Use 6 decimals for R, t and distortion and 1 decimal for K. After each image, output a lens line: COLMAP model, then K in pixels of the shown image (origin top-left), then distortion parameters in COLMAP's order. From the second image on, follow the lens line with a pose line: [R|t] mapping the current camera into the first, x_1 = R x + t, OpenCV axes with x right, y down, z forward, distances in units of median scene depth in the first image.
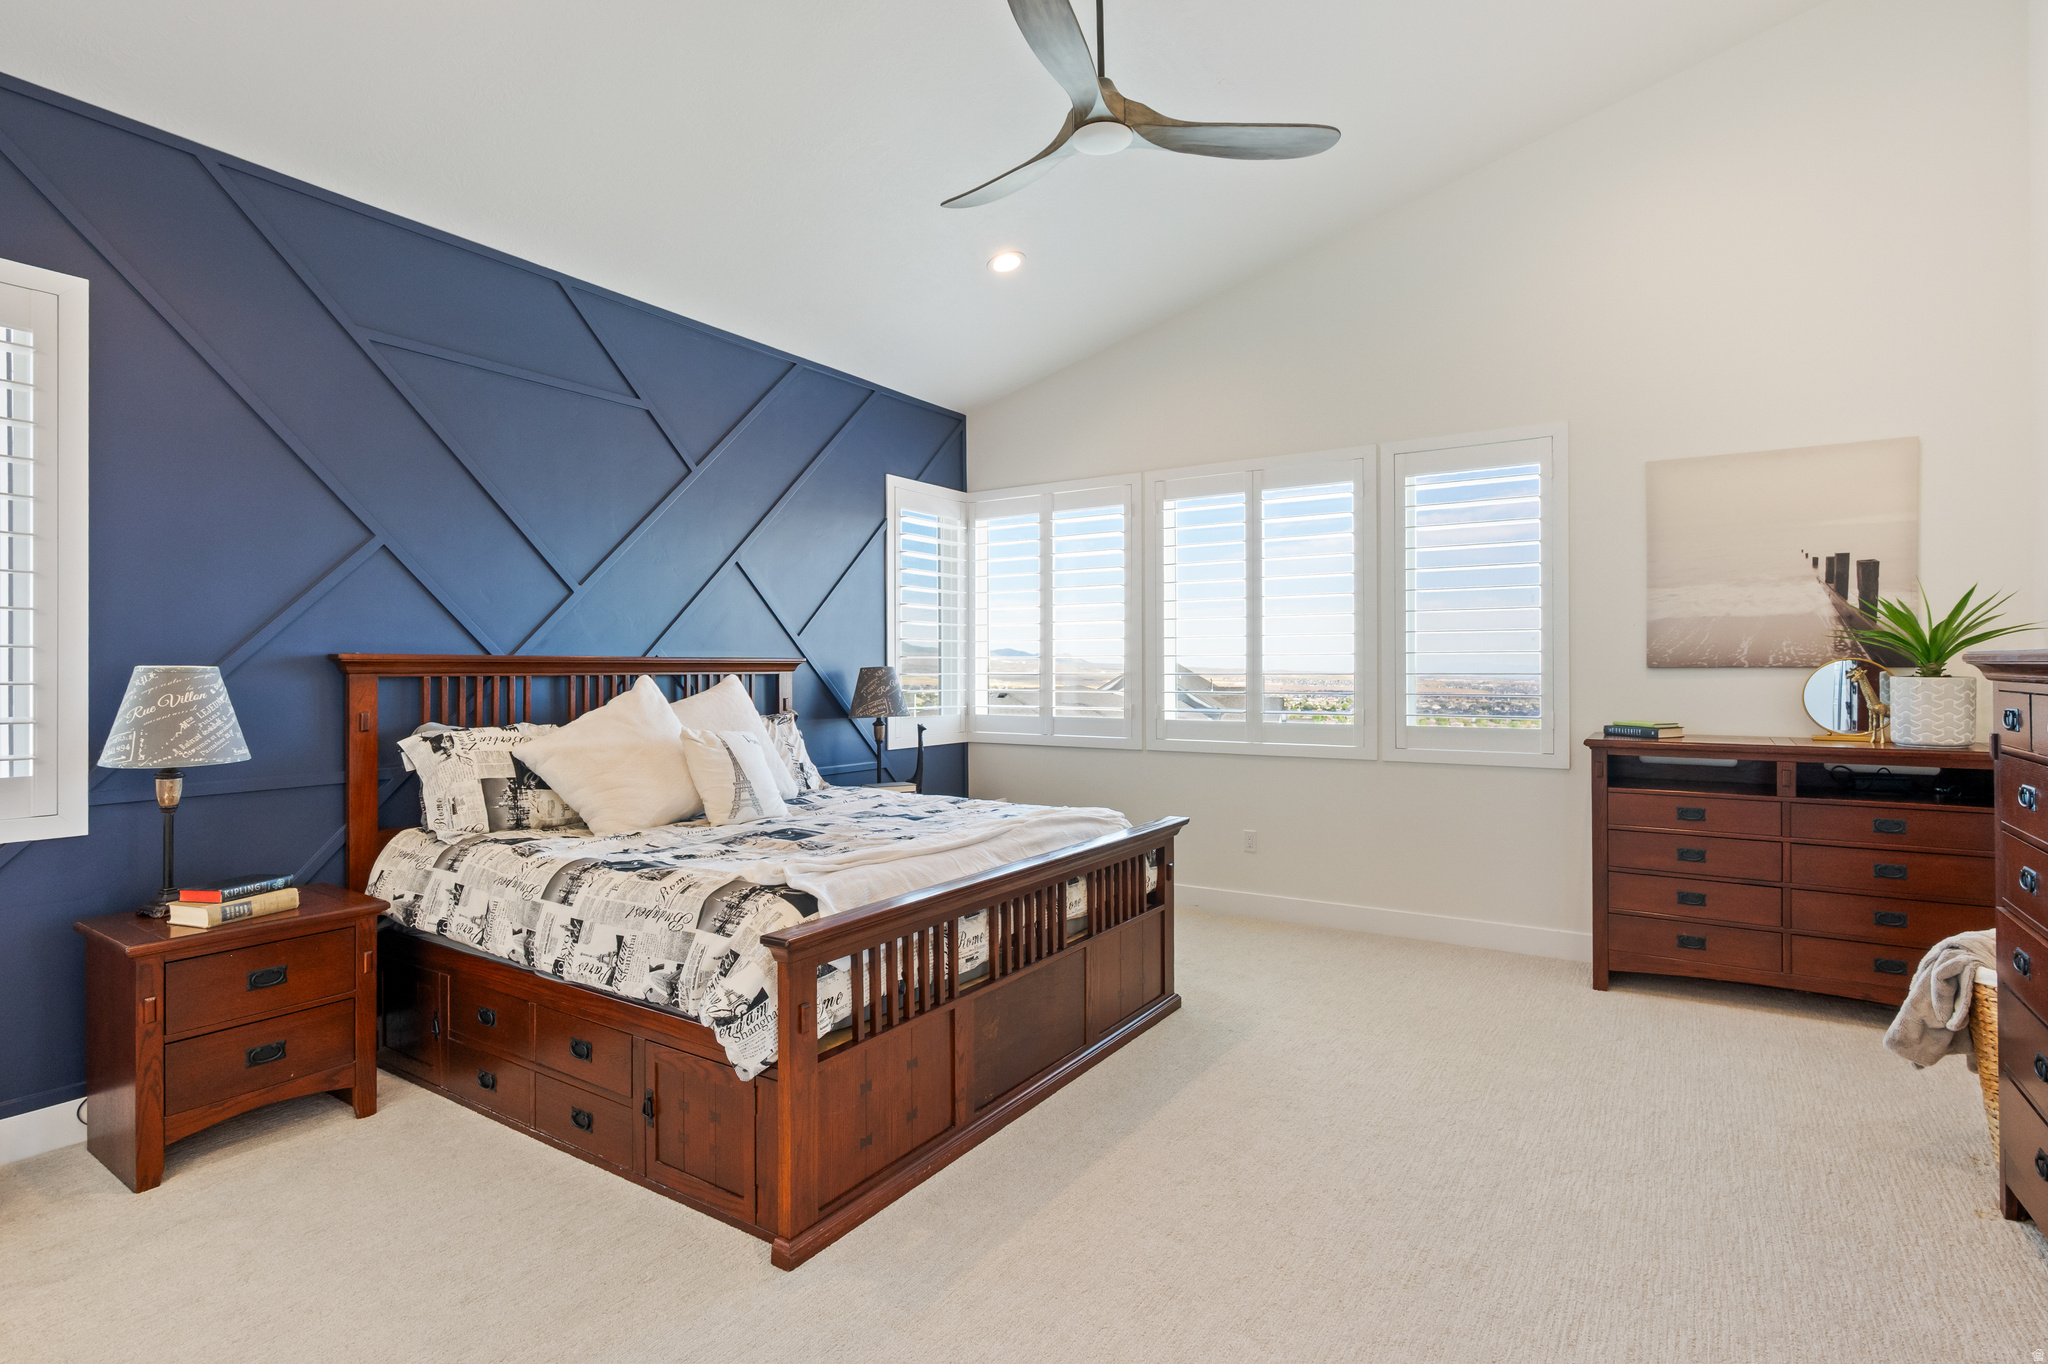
lens RADIAL K [[1019.3, 0, 1022.8], [0, 1019.3, 673.7], [0, 0, 1]] dist [-0.003999, 0.004286]
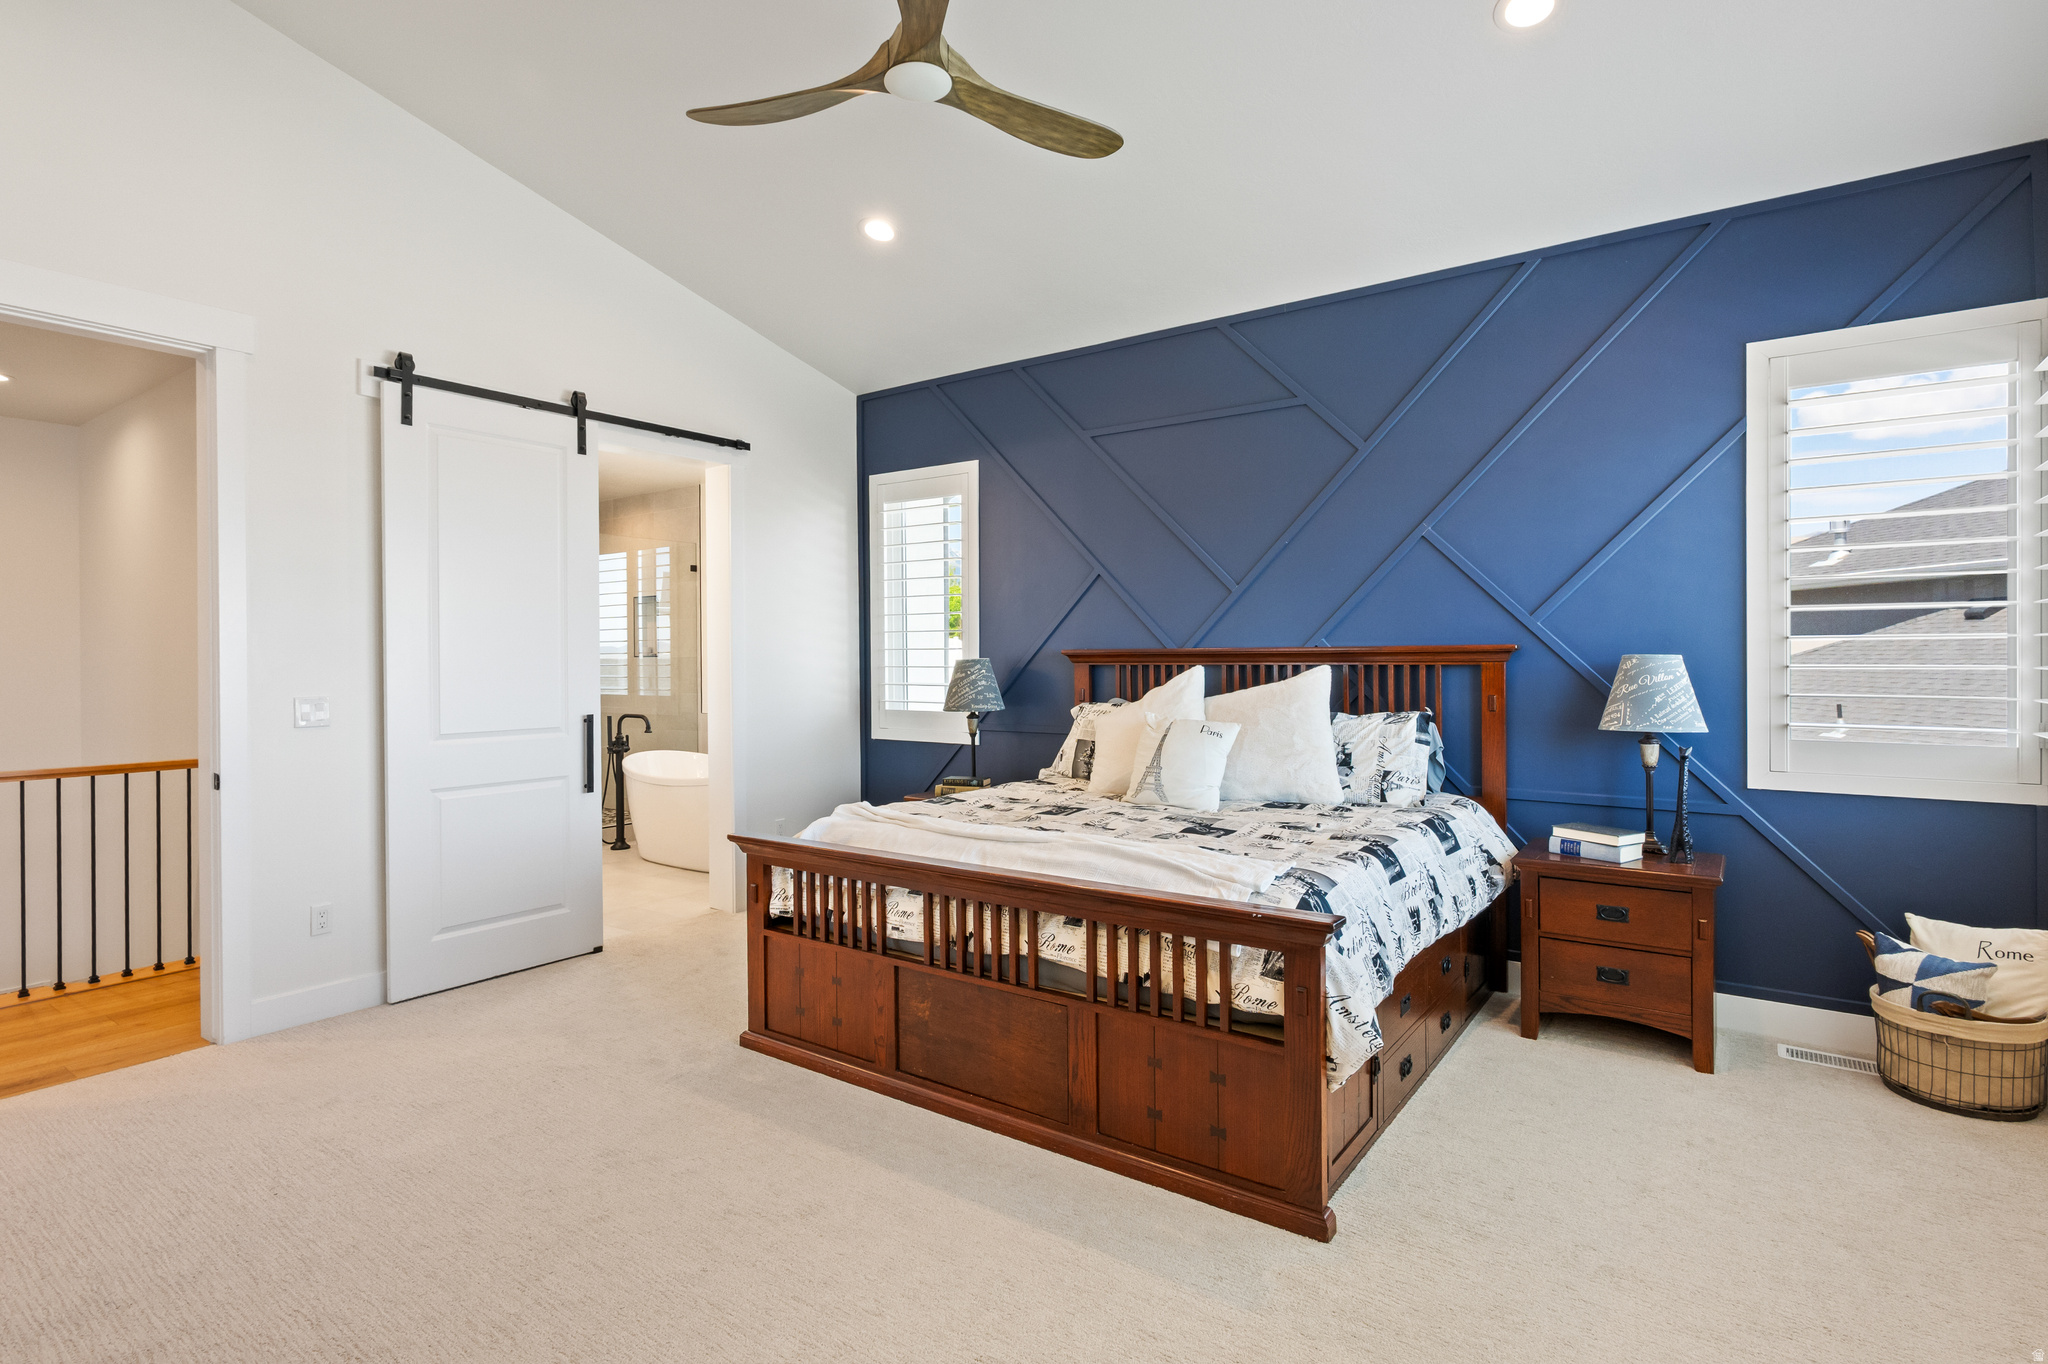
lens RADIAL K [[1019.3, 0, 1032.4], [0, 1019.3, 679.3], [0, 0, 1]] dist [-0.003999, 0.004286]
pose [[-0.045422, 0.024440, -0.998669, 0.686909], [0.002879, 0.999700, 0.024334, -0.009697], [0.998964, -0.001770, -0.045479, 0.797253]]
